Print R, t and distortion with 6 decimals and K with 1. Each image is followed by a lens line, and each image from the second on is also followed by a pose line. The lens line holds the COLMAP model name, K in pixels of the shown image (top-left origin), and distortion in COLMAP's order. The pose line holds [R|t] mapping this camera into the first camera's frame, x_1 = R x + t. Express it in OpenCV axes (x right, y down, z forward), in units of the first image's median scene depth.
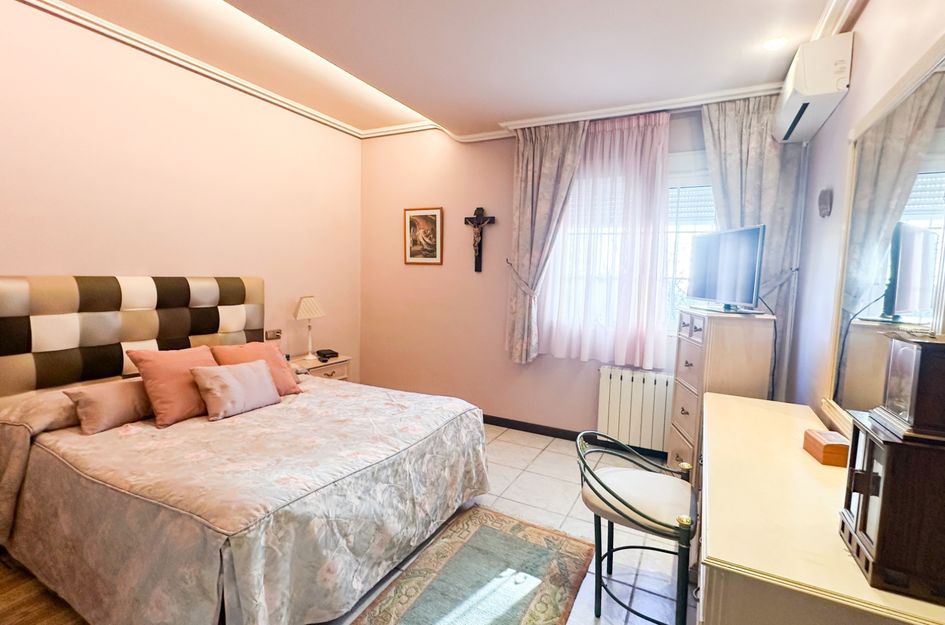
lens RADIAL K [[438.9, 0, 472.9], [0, 438.9, 311.2], [0, 0, 1]] dist [-0.004423, 0.001617]
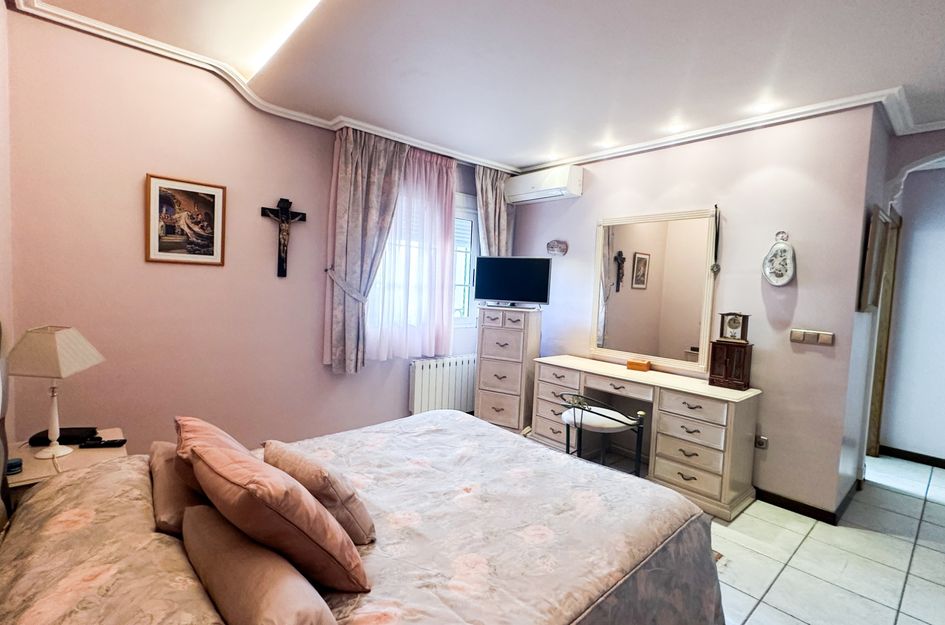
lens RADIAL K [[438.9, 0, 474.0], [0, 438.9, 311.6], [0, 0, 1]] dist [-0.004423, 0.001617]
pose [[0.359502, -0.070642, 0.930467, -0.745944], [0.046706, 0.997243, 0.057666, -0.065836], [-0.931975, 0.022728, 0.361810, 0.440539]]
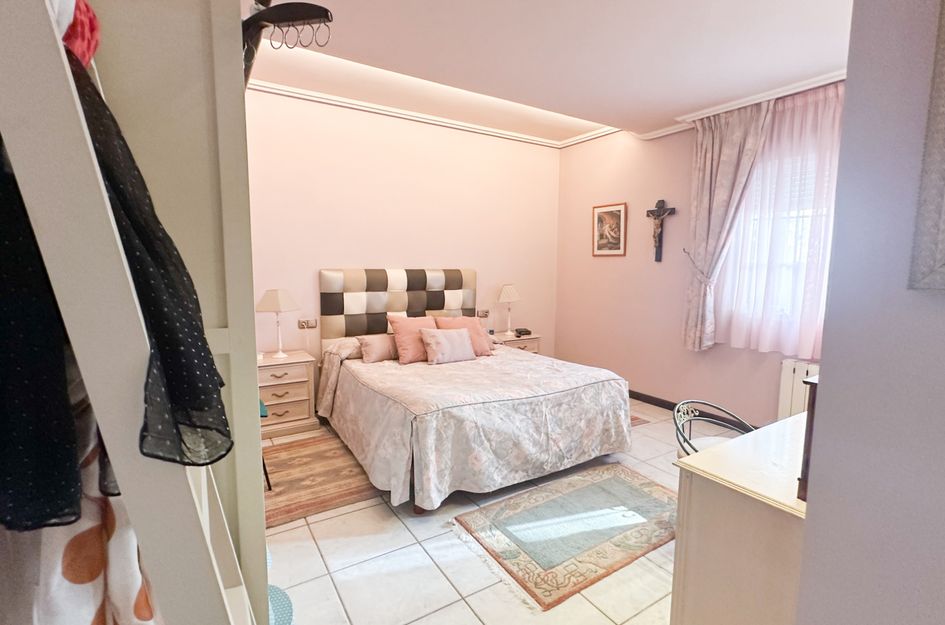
lens RADIAL K [[438.9, 0, 474.6], [0, 438.9, 310.9], [0, 0, 1]] dist [-0.004423, 0.001617]
pose [[0.865435, 0.033612, -0.499893, 0.189917], [-0.028332, 0.999434, 0.018151, 0.024896], [0.500220, -0.001546, 0.865897, -0.147339]]
